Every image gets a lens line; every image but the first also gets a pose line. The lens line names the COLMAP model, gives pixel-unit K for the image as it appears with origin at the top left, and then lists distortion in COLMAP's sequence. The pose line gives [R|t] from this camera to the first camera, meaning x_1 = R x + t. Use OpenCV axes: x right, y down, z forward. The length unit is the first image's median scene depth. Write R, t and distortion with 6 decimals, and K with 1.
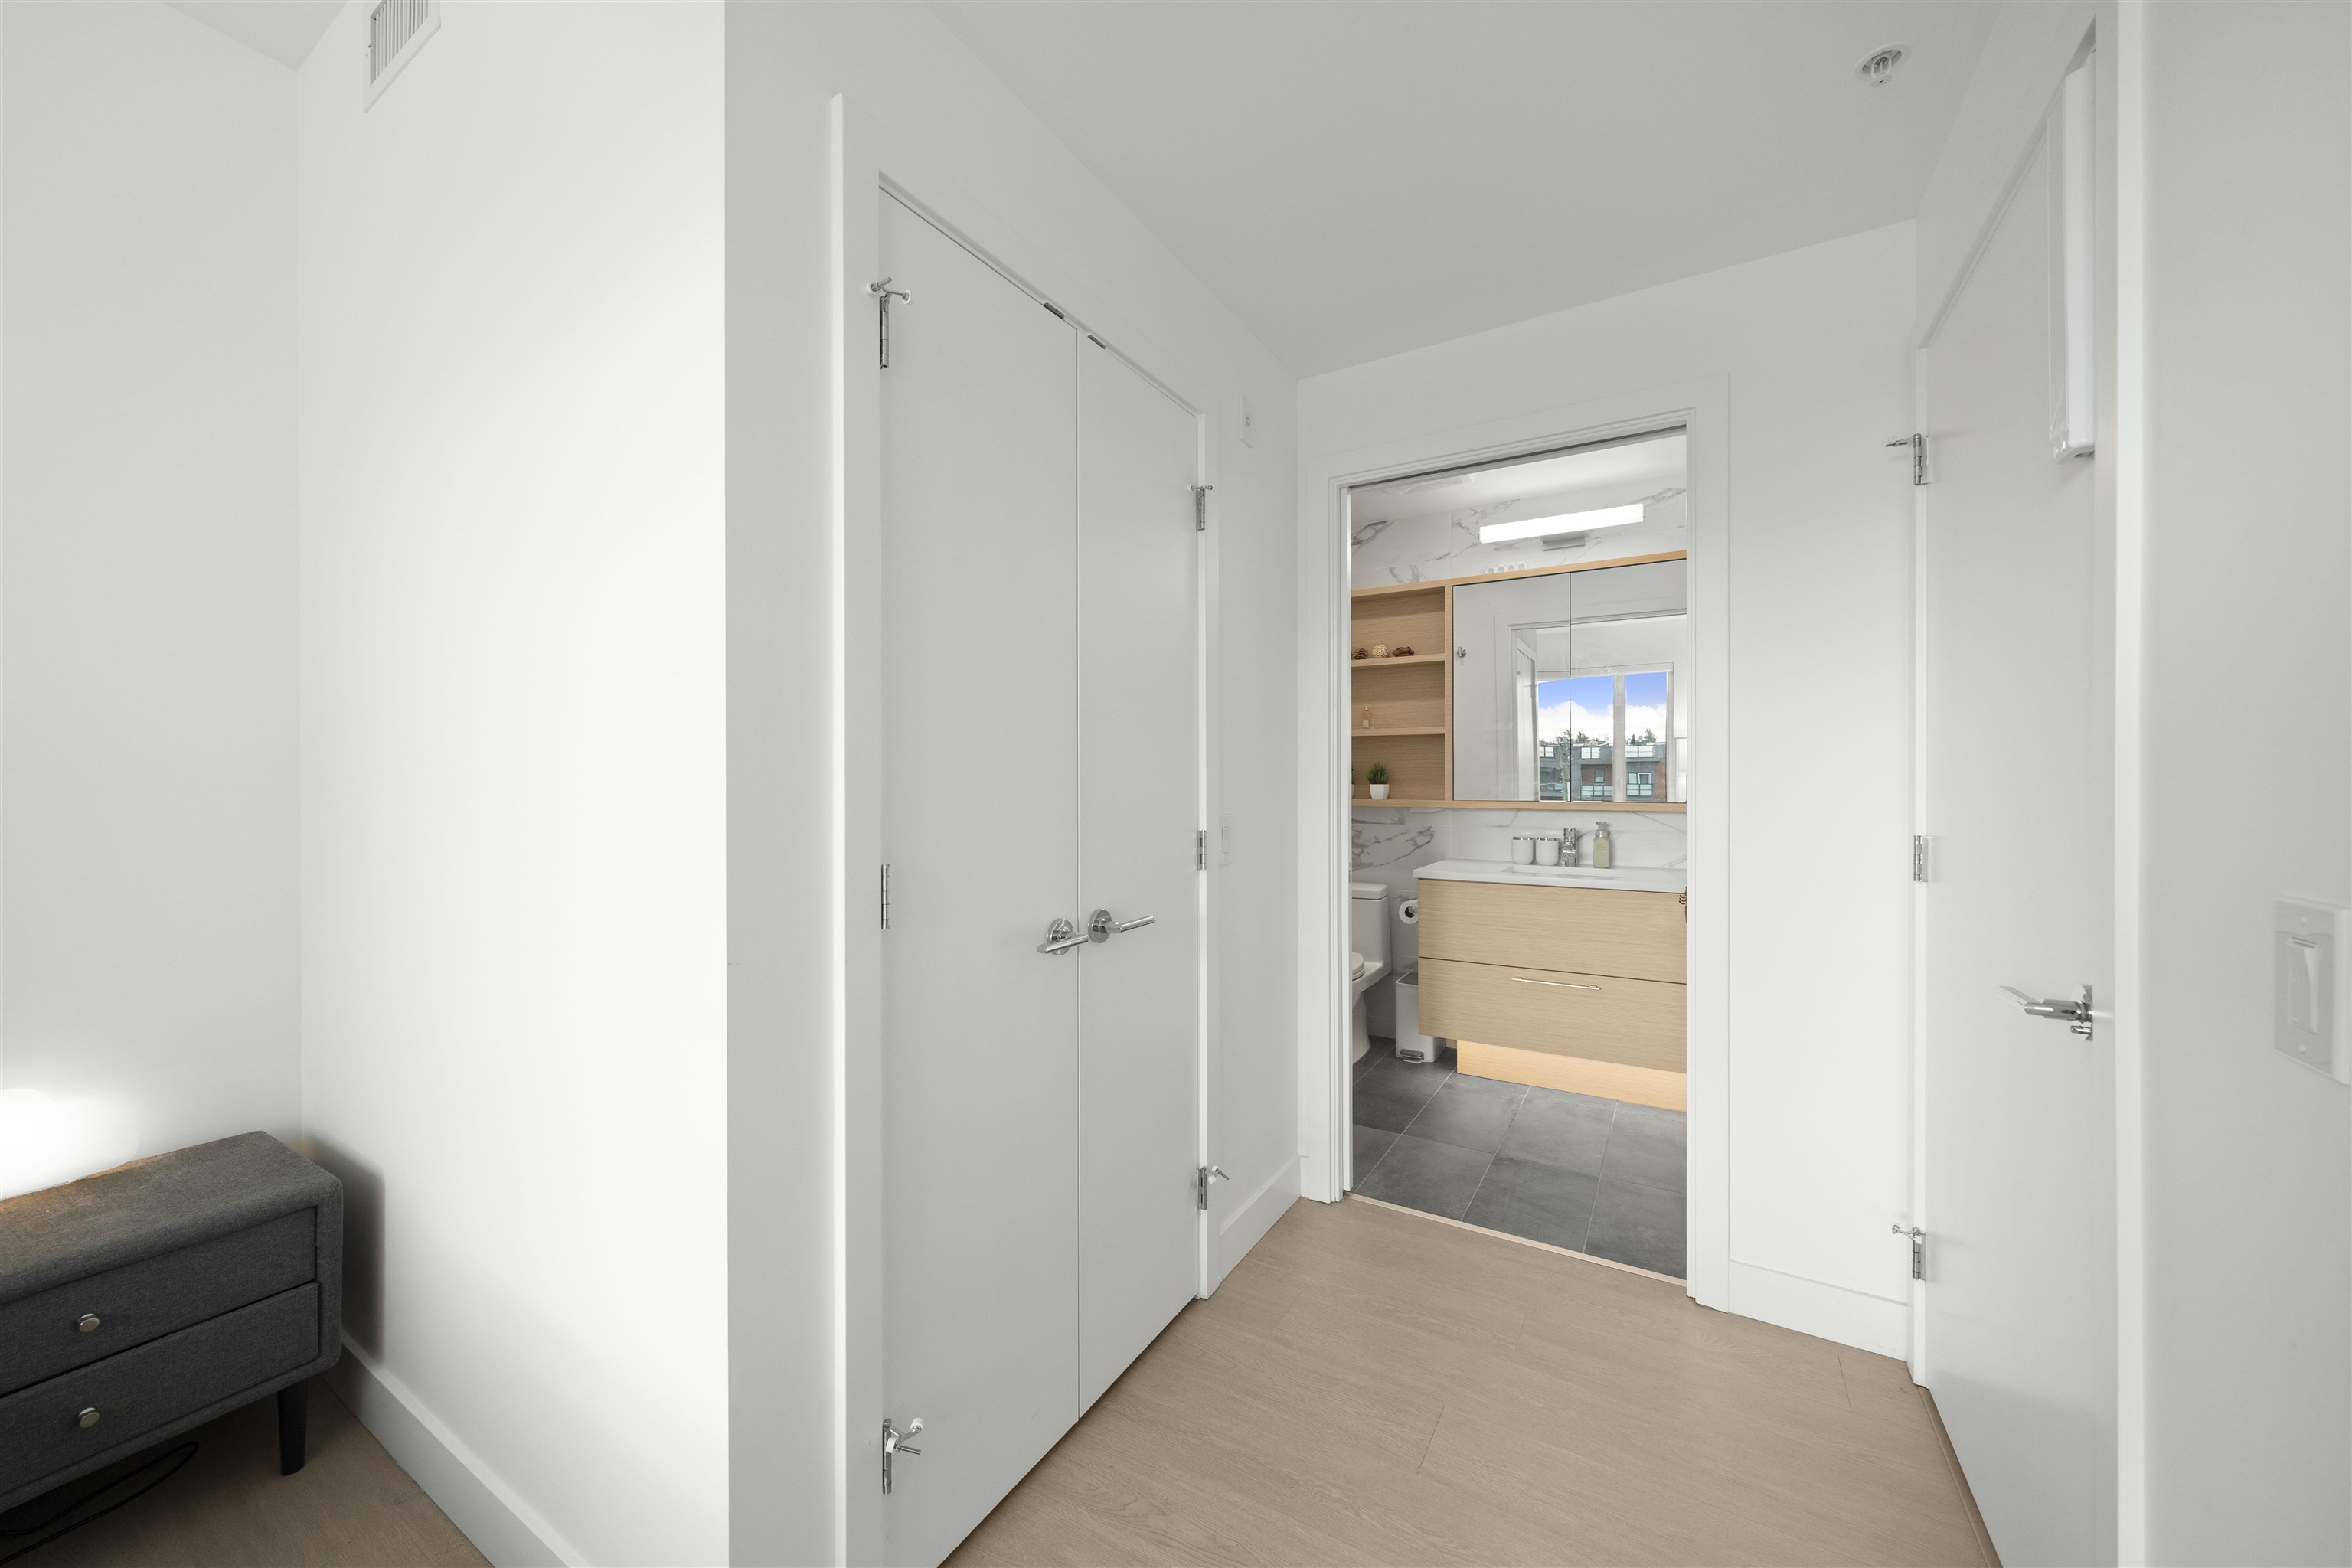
lens RADIAL K [[880.1, 0, 1157.7], [0, 880.1, 760.7], [0, 0, 1]] dist [0.003252, 0.000019]
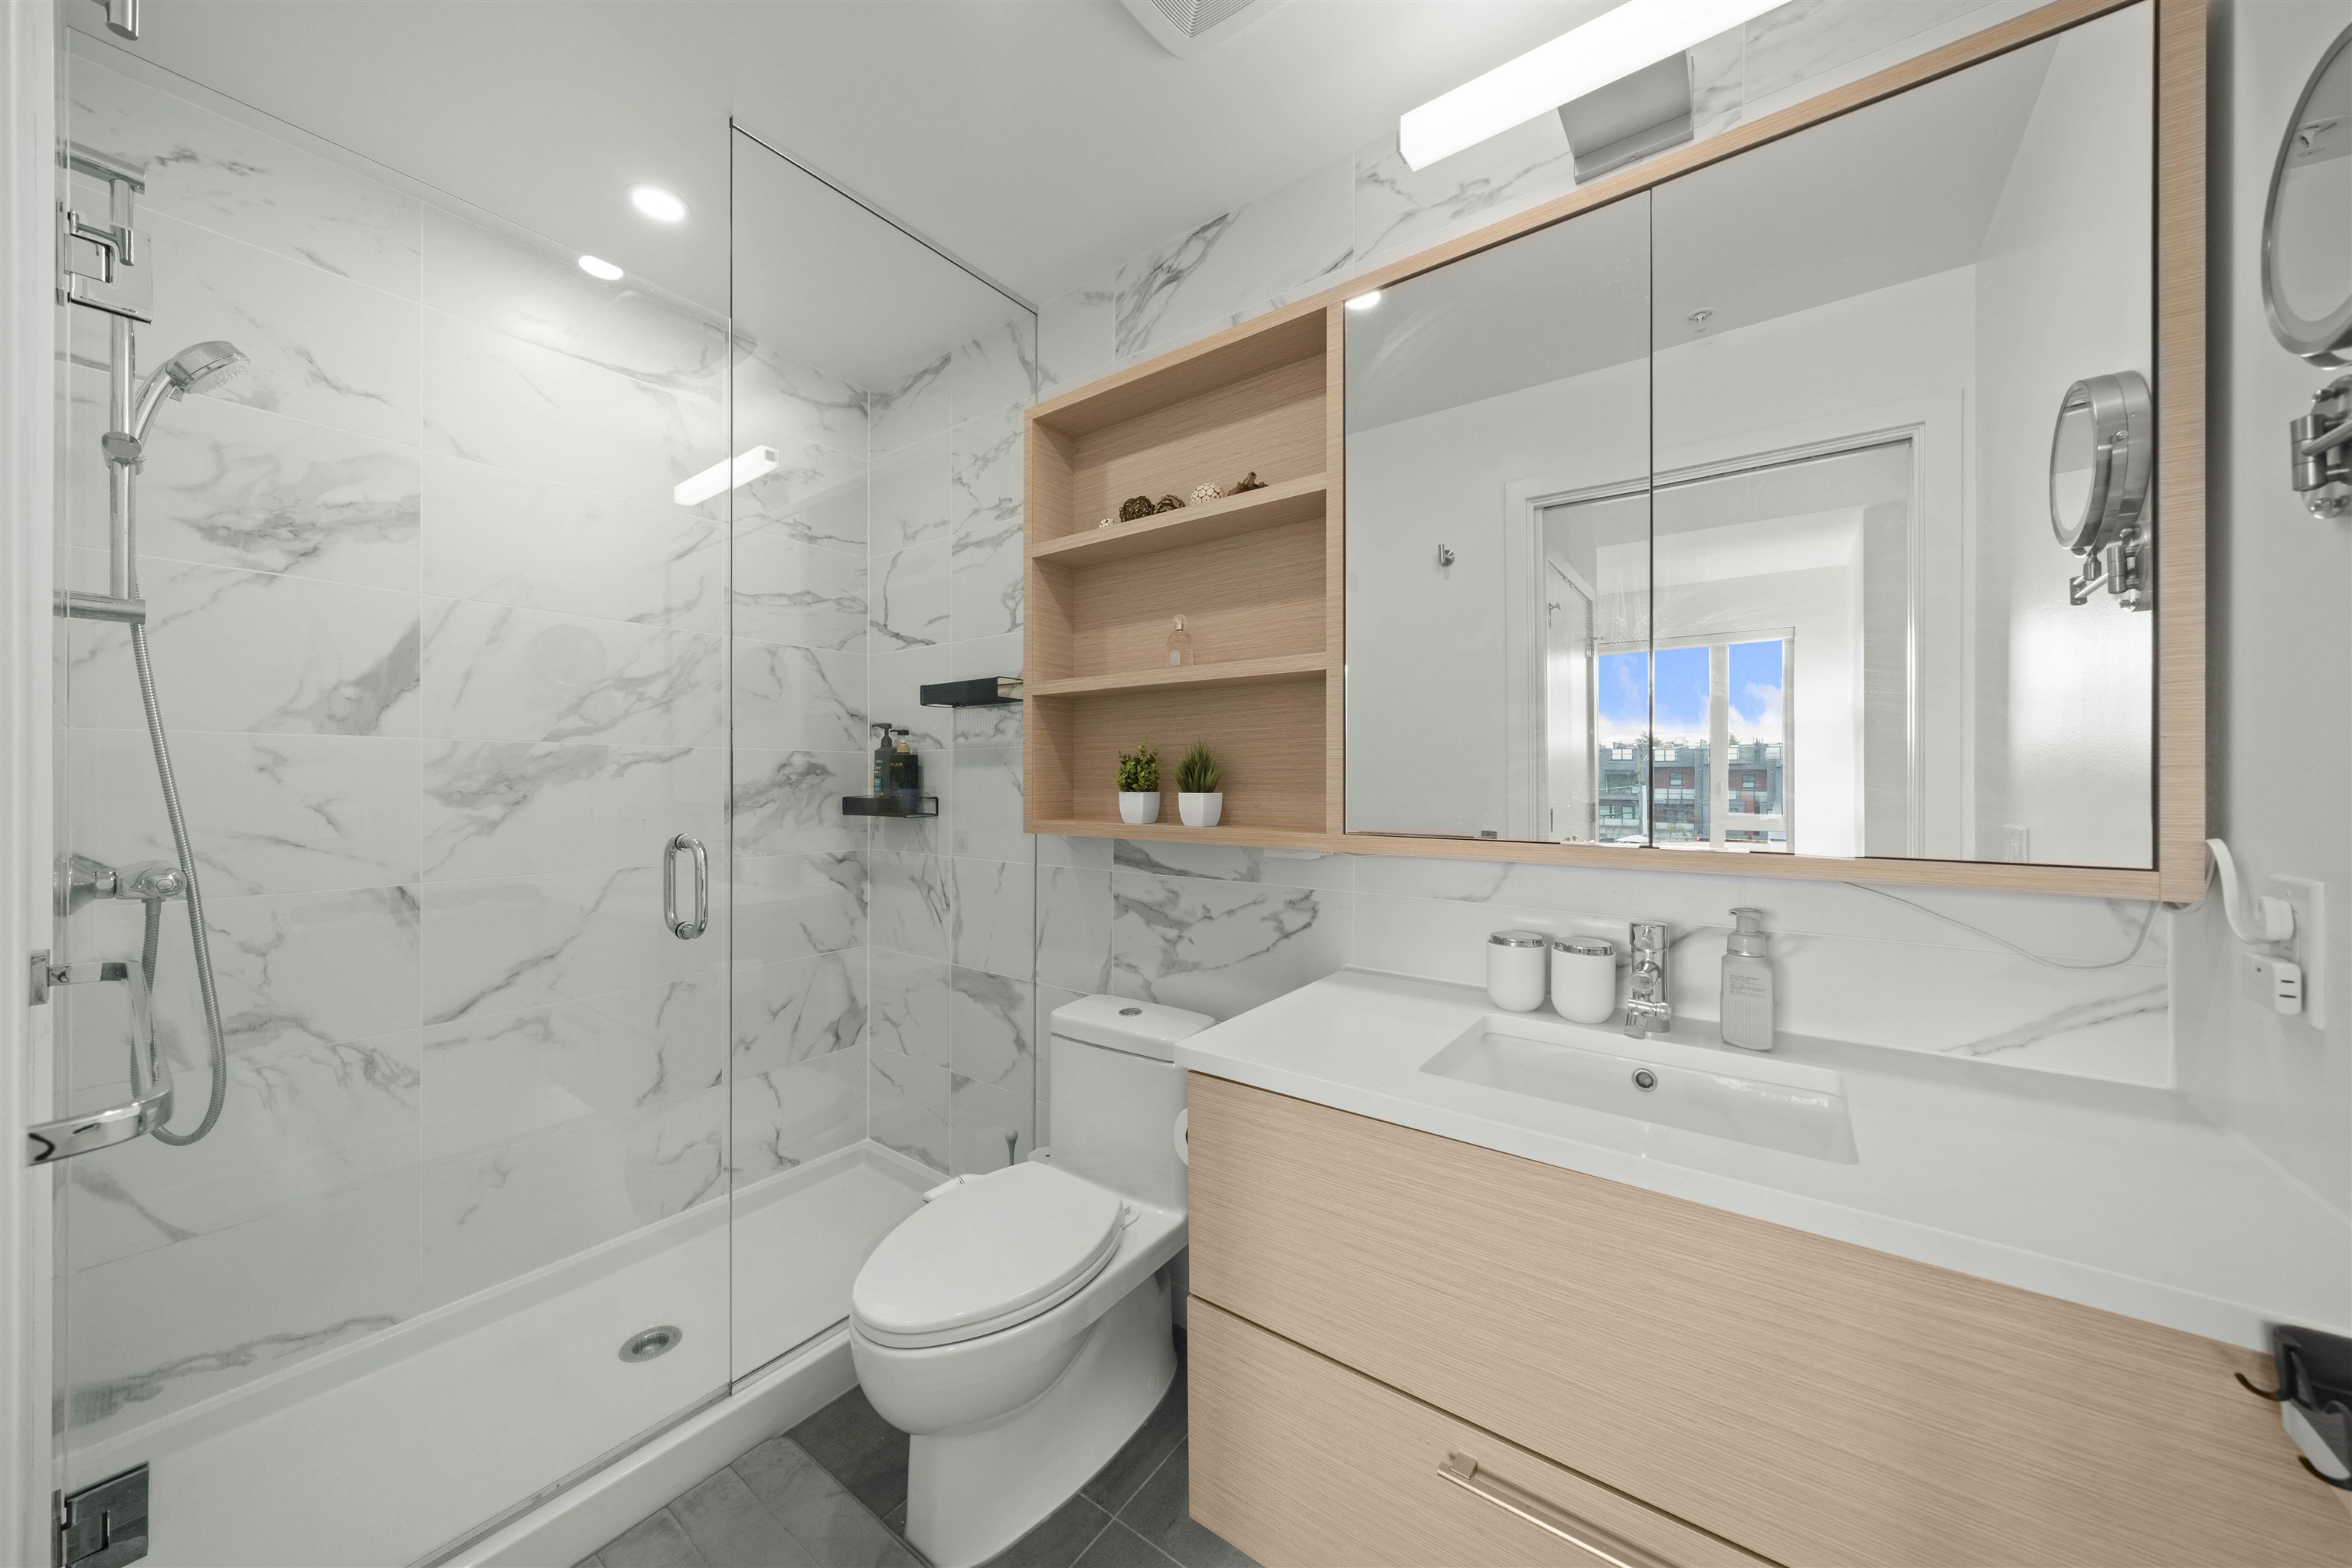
lens RADIAL K [[842.1, 0, 1141.8], [0, 842.1, 764.6], [0, 0, 1]] dist [-0.000250, -0.000042]
pose [[0.994999, 0.003830, -0.099814, 0.280403], [-0.003481, 0.999987, 0.003666, 0.011664], [0.099827, -0.003300, 0.994999, 0.604043]]
